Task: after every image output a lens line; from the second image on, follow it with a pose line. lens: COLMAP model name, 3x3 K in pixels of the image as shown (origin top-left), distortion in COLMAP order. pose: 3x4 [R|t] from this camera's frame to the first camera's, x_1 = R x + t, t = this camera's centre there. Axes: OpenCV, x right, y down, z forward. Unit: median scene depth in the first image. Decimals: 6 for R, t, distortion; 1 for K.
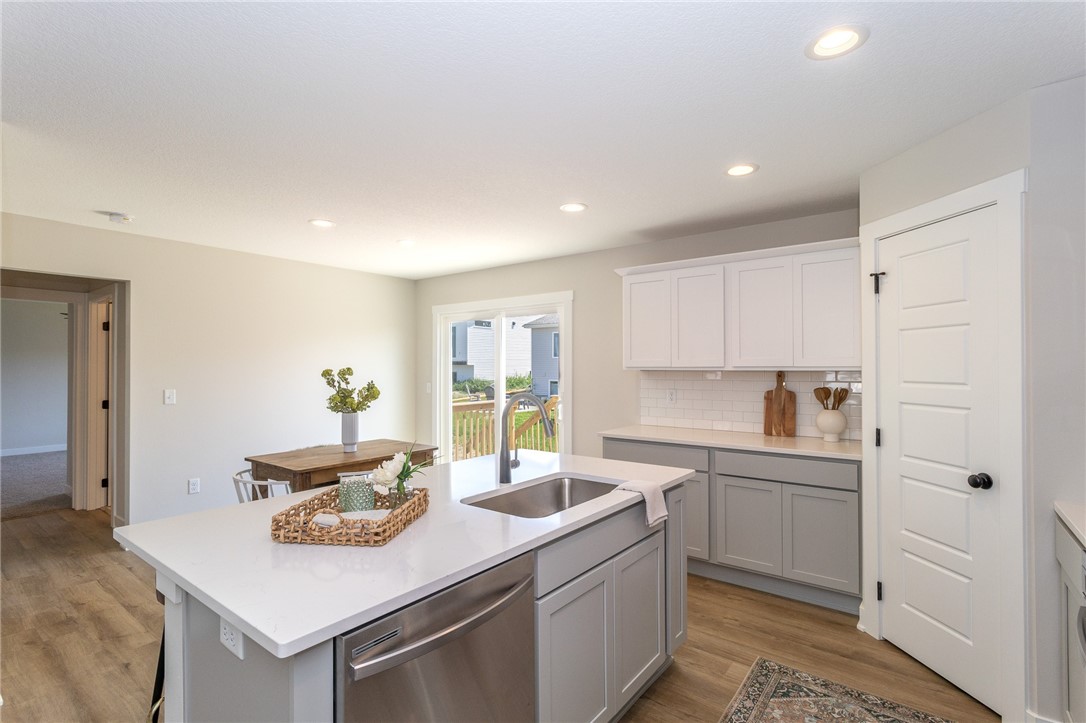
lens RADIAL K [[512.9, 0, 549.0], [0, 512.9, 363.2], [0, 0, 1]] dist [-0.000683, -0.000127]
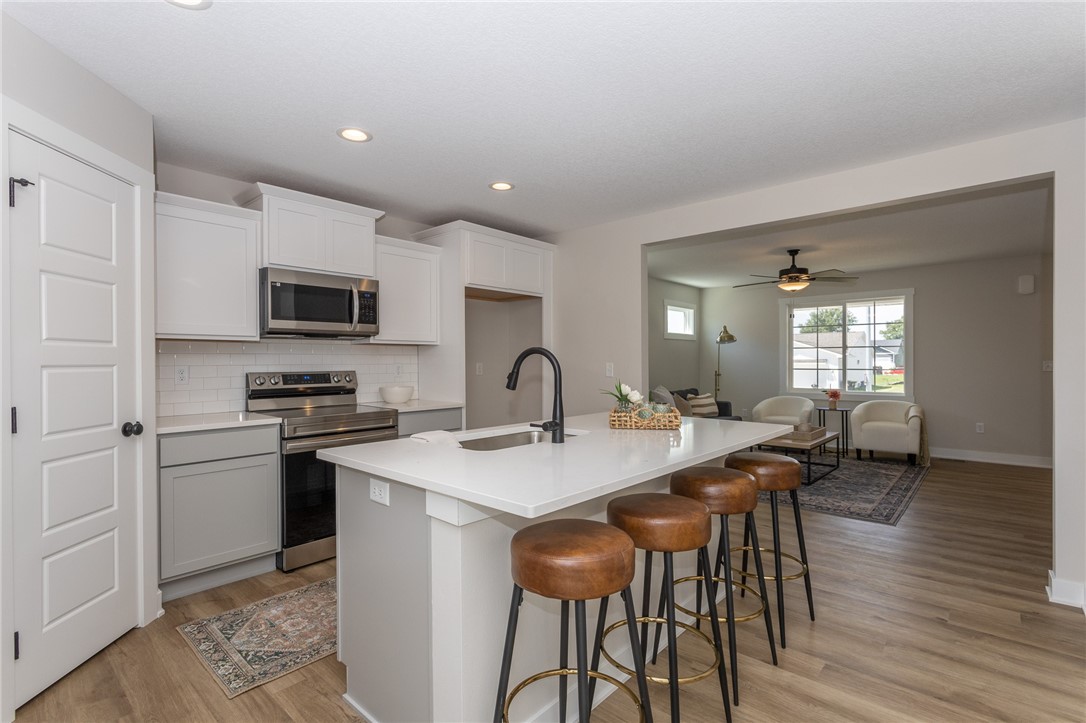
lens RADIAL K [[512.9, 0, 549.0], [0, 512.9, 363.2], [0, 0, 1]] dist [-0.000683, -0.000127]
pose [[-0.997219, 0.005210, 0.074350, -0.125617], [0.004943, 0.999981, -0.003773, 0.082670], [-0.074368, -0.003395, -0.997225, 1.773459]]
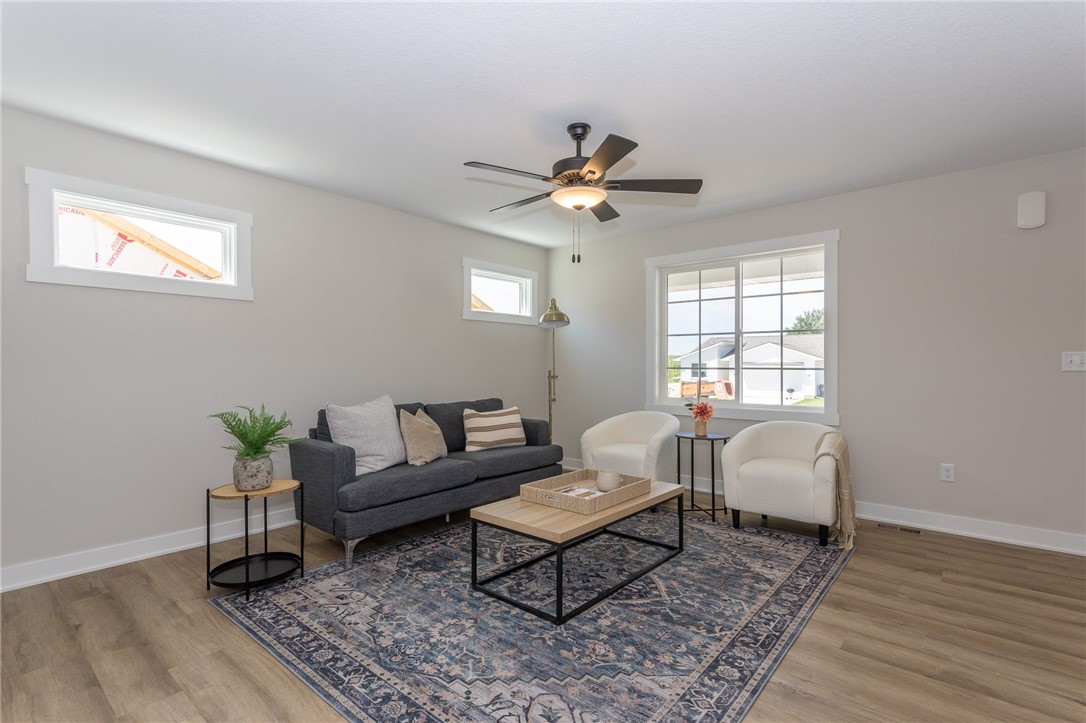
lens RADIAL K [[512.9, 0, 549.0], [0, 512.9, 363.2], [0, 0, 1]] dist [-0.000683, -0.000127]
pose [[-0.998431, 0.000964, 0.055994, -1.066002], [0.000477, 0.999962, -0.008721, 0.112671], [-0.056000, -0.008680, -0.998393, 0.533621]]
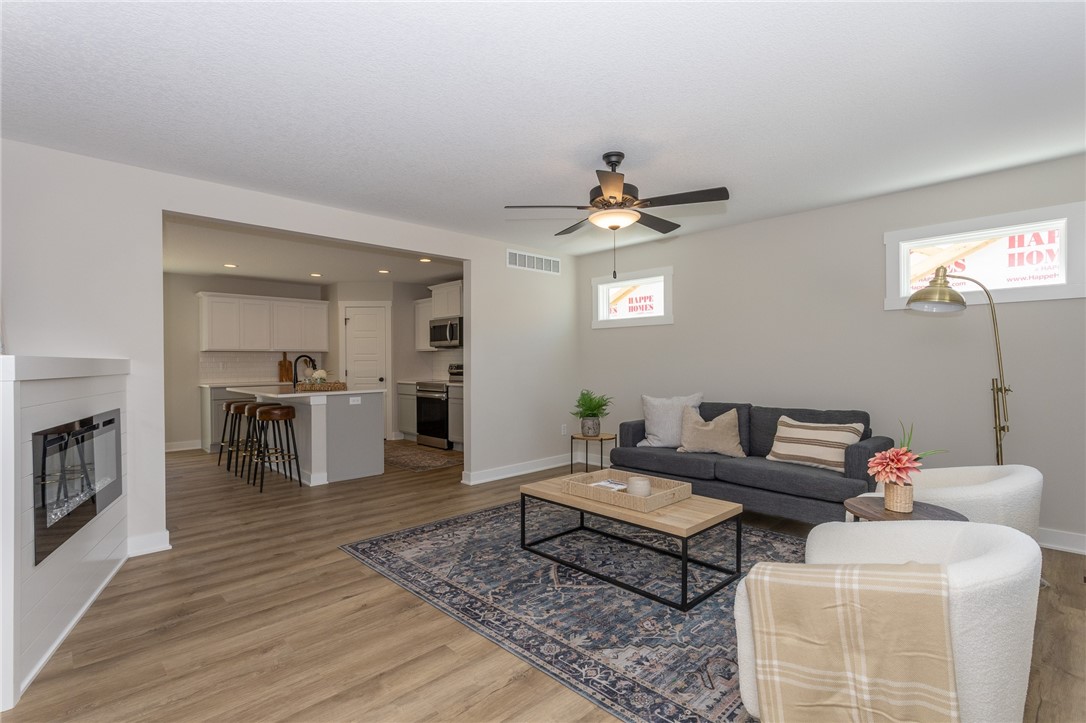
lens RADIAL K [[512.9, 0, 549.0], [0, 512.9, 363.2], [0, 0, 1]] dist [-0.000683, -0.000127]
pose [[0.142282, -0.003579, 0.989820, -2.374250], [-0.001436, 0.999992, 0.003822, 0.081318], [-0.989825, -0.001965, 0.142276, -0.665156]]
